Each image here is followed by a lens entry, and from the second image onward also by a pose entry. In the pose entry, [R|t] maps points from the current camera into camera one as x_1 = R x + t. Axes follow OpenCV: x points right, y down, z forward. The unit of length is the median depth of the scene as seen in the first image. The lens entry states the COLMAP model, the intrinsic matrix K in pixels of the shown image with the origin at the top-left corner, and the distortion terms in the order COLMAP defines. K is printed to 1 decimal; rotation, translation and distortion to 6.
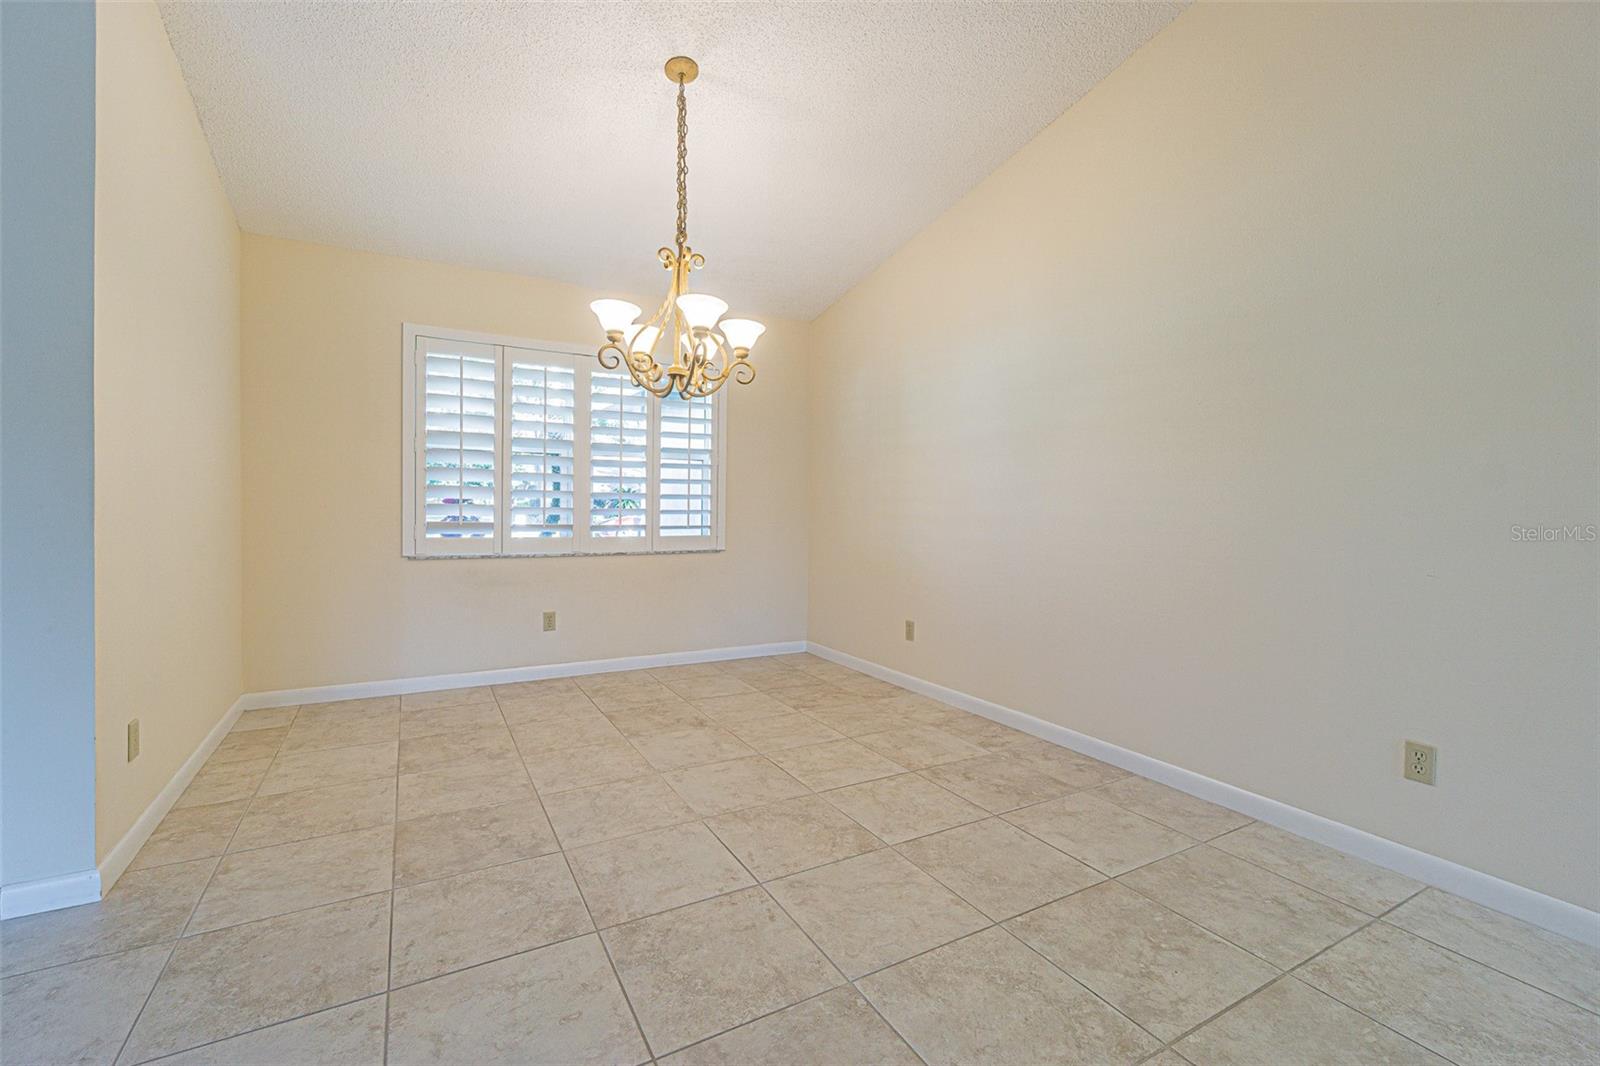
lens RADIAL K [[690.7, 0, 792.3], [0, 690.7, 519.4], [0, 0, 1]] dist [-0.003842, 0.001077]
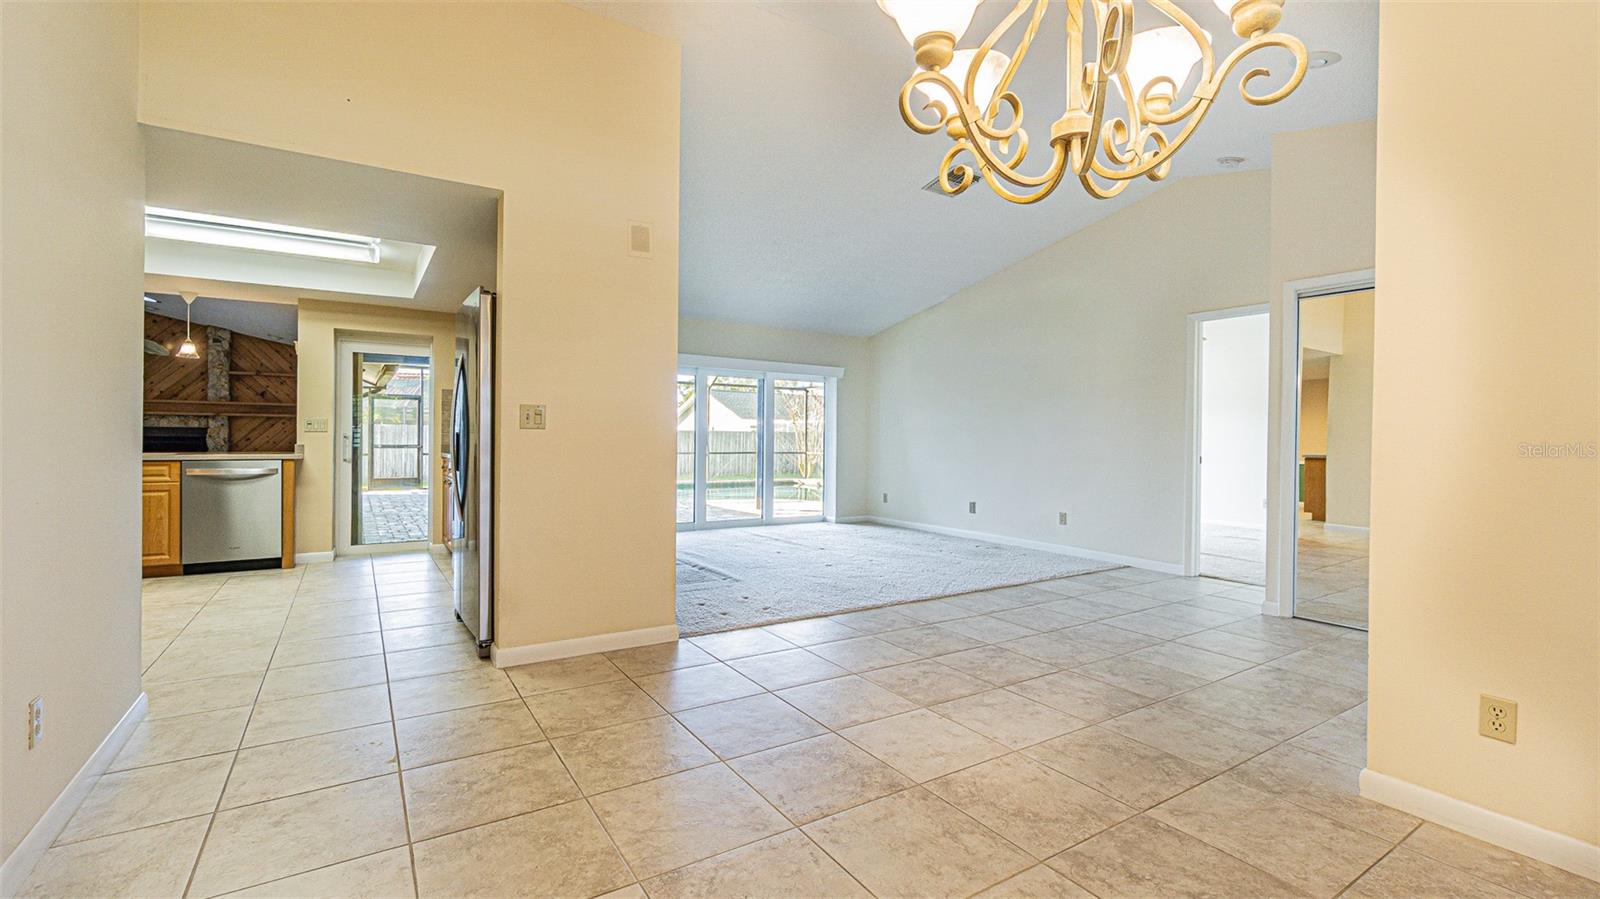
lens RADIAL K [[673.9, 0, 801.3], [0, 673.9, 446.9], [0, 0, 1]] dist [-0.010074, -0.000032]
pose [[-0.997115, -0.025880, -0.071360, 0.018531], [-0.028231, 0.999085, 0.032133, -0.026571], [0.070464, 0.034055, -0.996933, 1.231890]]
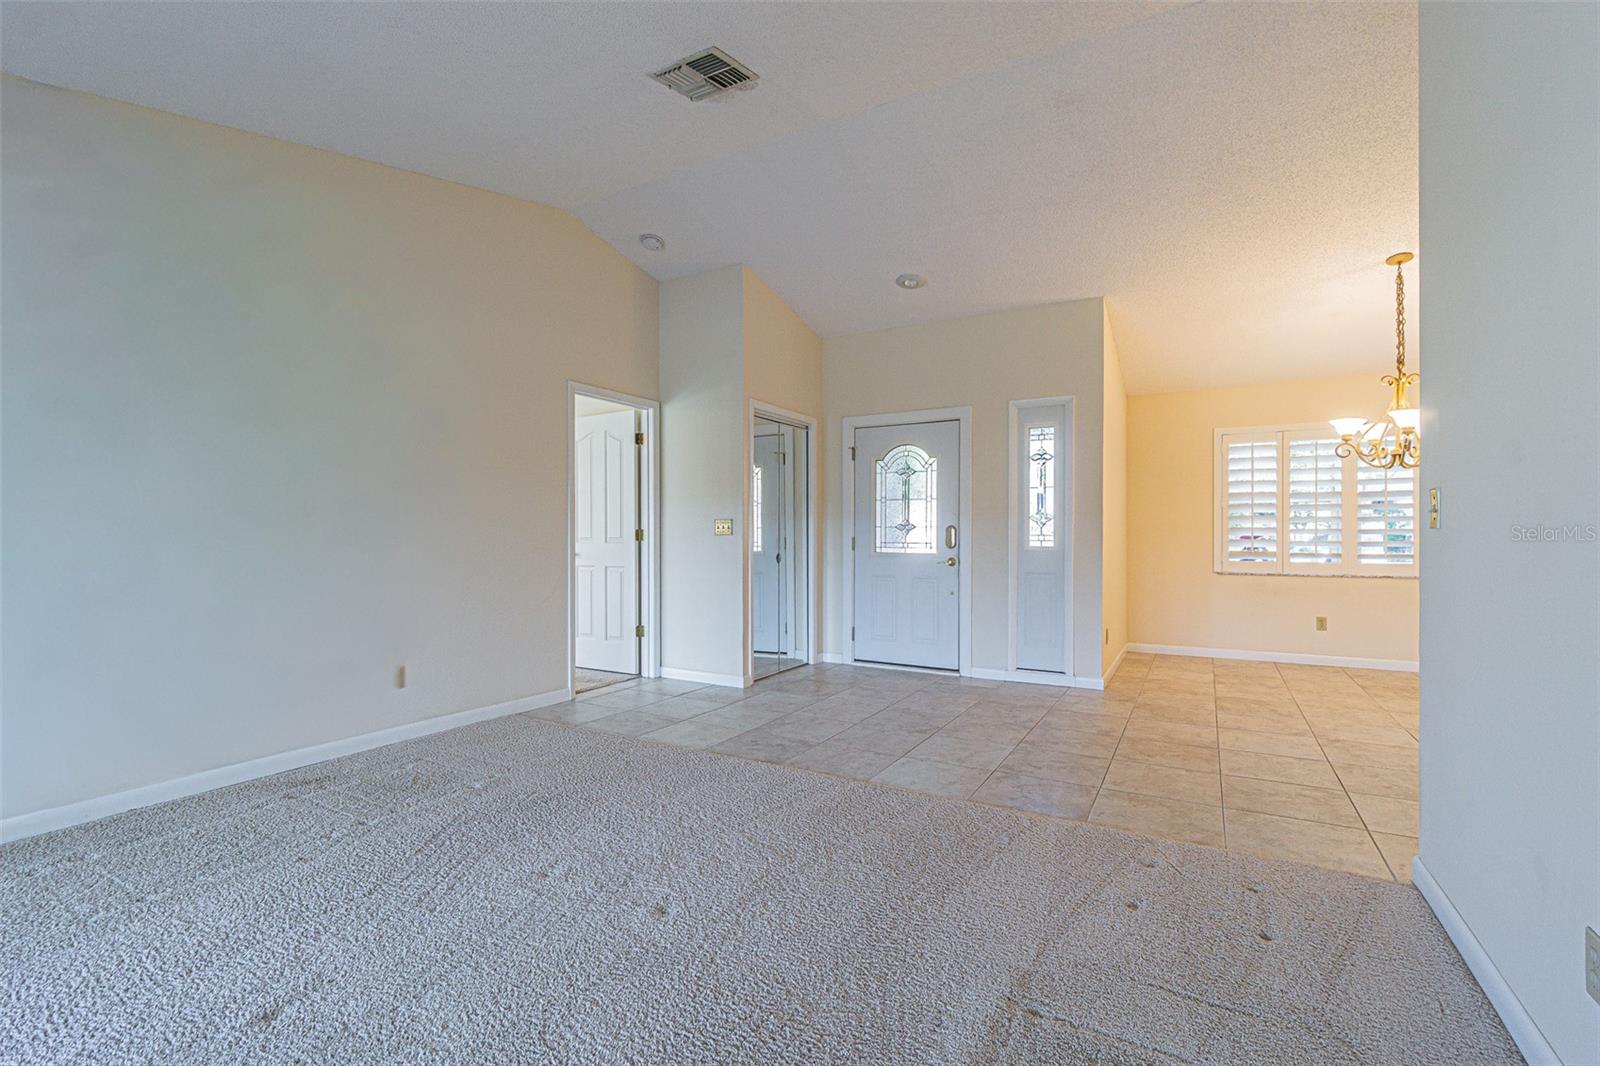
lens RADIAL K [[690.7, 0, 799.6], [0, 690.7, 542.0], [0, 0, 1]] dist [-0.003842, 0.001077]
pose [[0.505352, -0.010660, -0.862848, 0.428563], [-0.008055, 0.999822, -0.017070, 0.022716], [0.862876, 0.015577, 0.505176, -0.826379]]
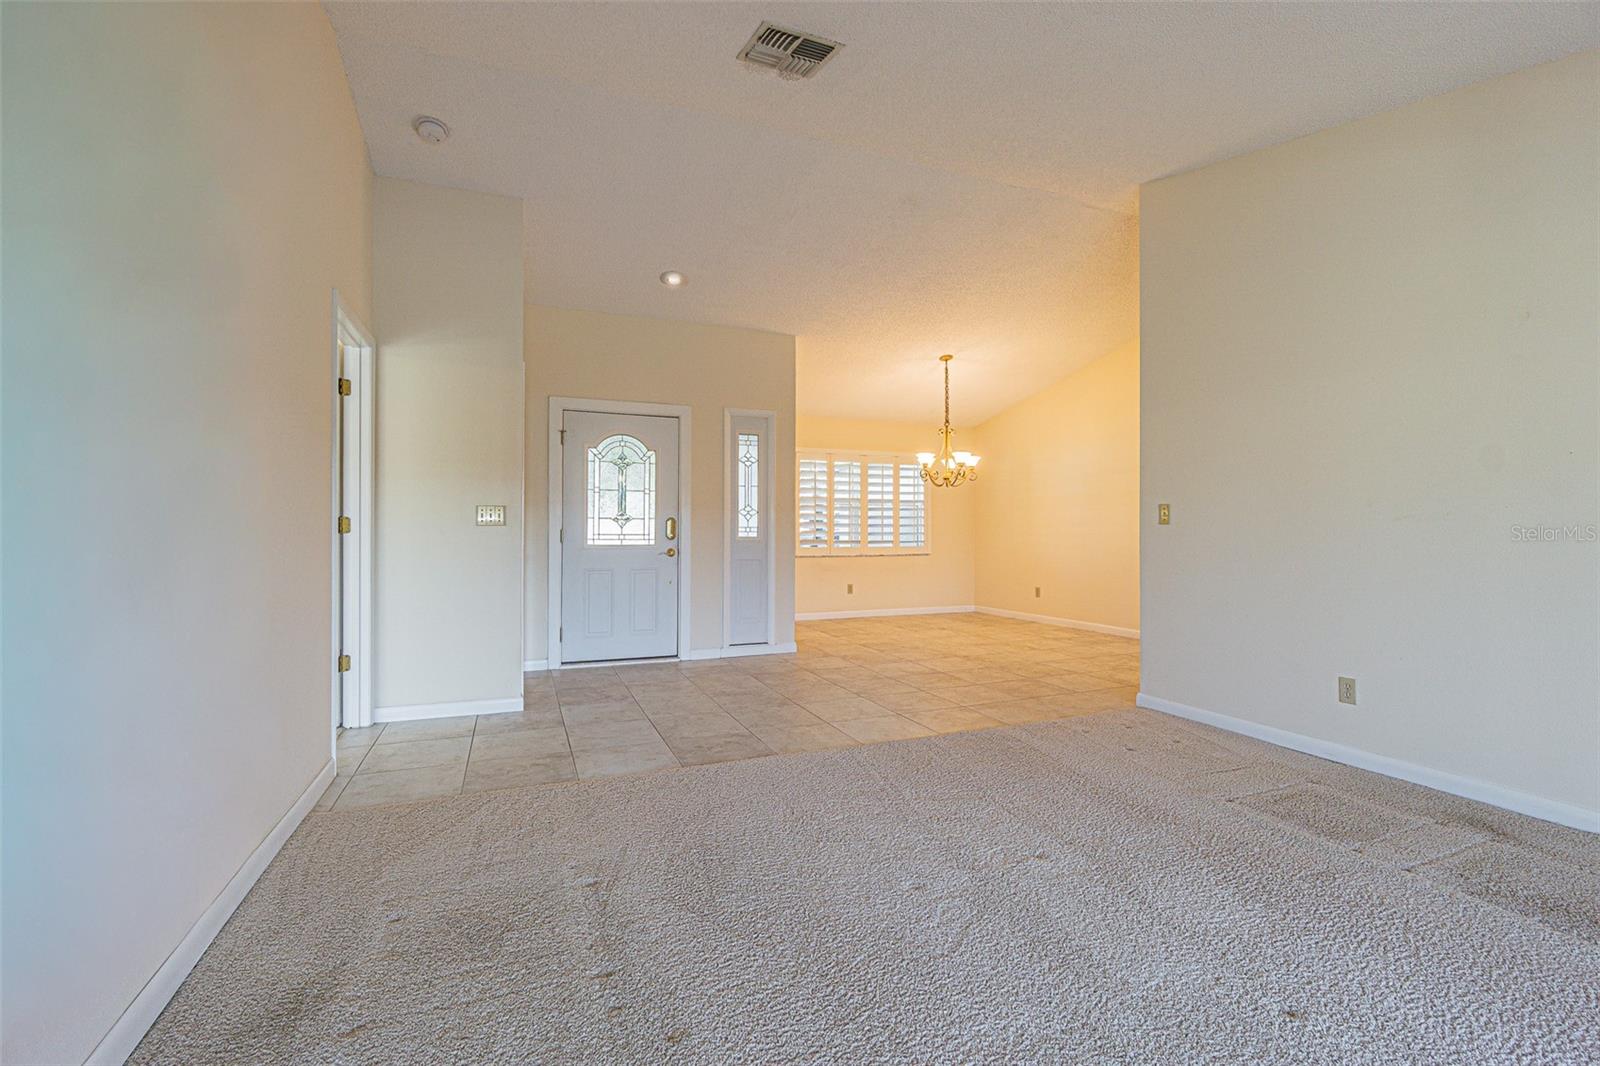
lens RADIAL K [[690.7, 0, 780.0], [0, 690.7, 530.0], [0, 0, 1]] dist [-0.003842, 0.001077]
pose [[0.989670, -0.015059, -0.142569, -0.361587], [0.012186, 0.999705, -0.021006, 0.022396], [0.142843, 0.019052, 0.989562, -1.387396]]
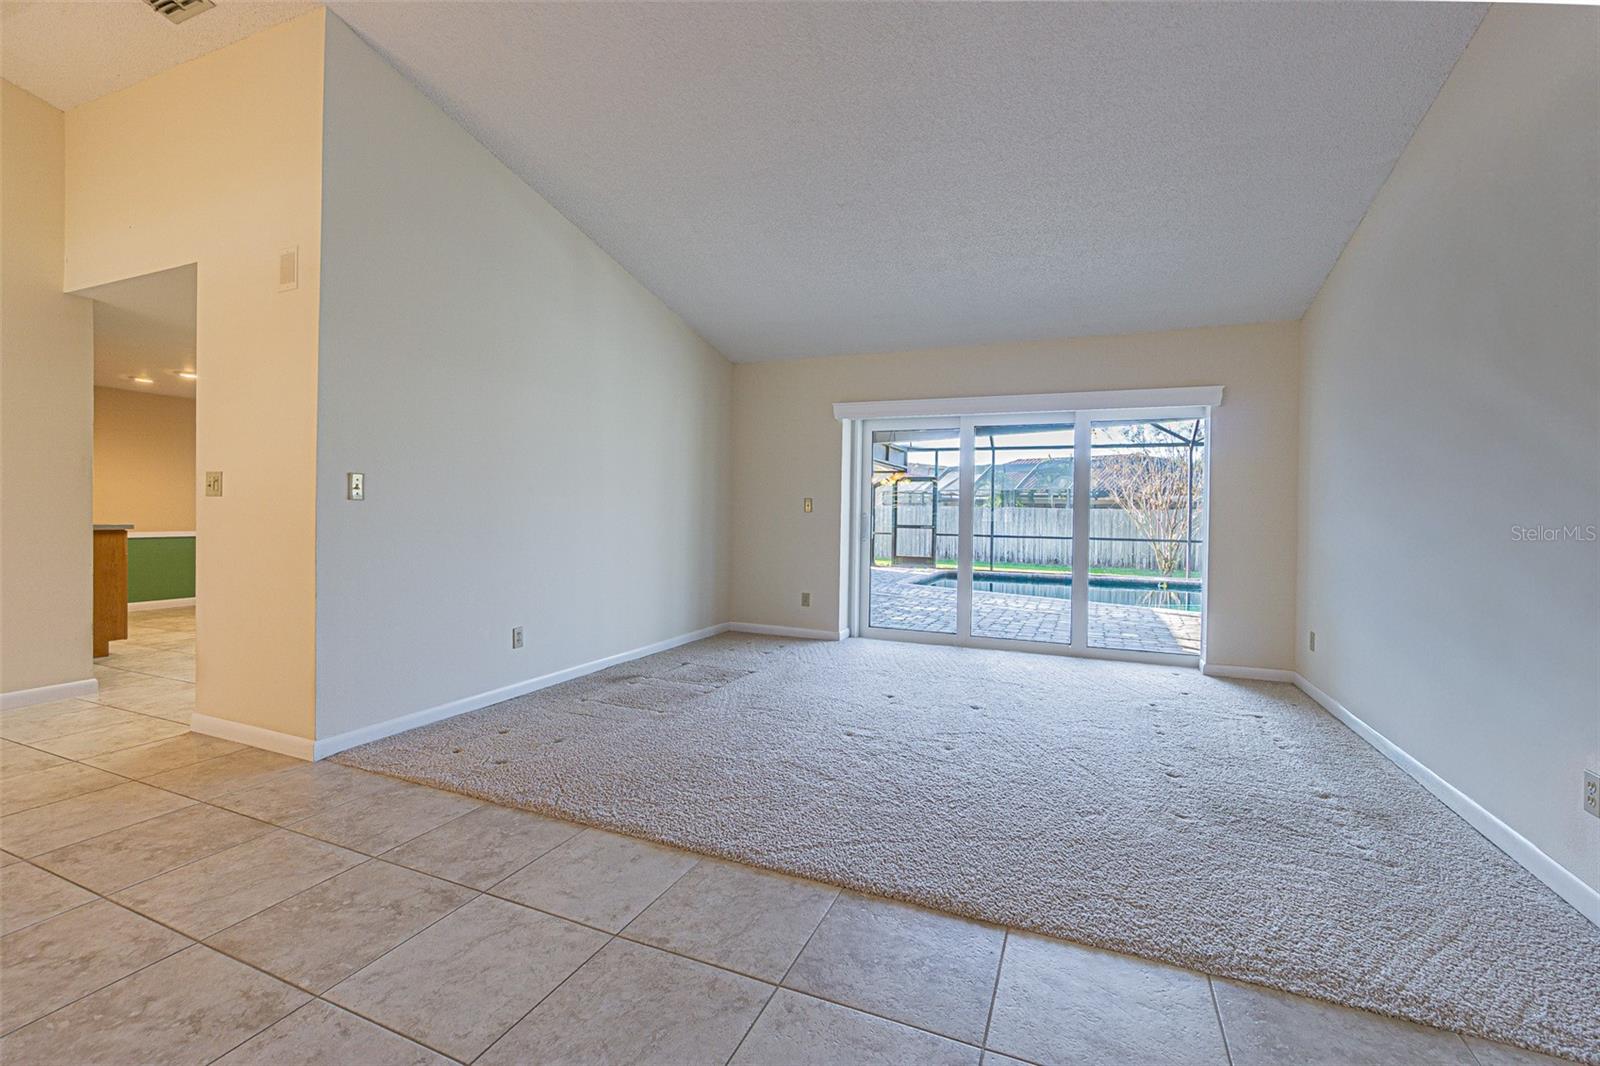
lens RADIAL K [[690.7, 0, 807.2], [0, 690.7, 525.6], [0, 0, 1]] dist [-0.003842, 0.001077]
pose [[-0.617923, -0.039612, 0.785240, -1.002144], [-0.009452, 0.999032, 0.042959, -0.018072], [-0.786182, 0.019123, -0.617700, 0.116594]]
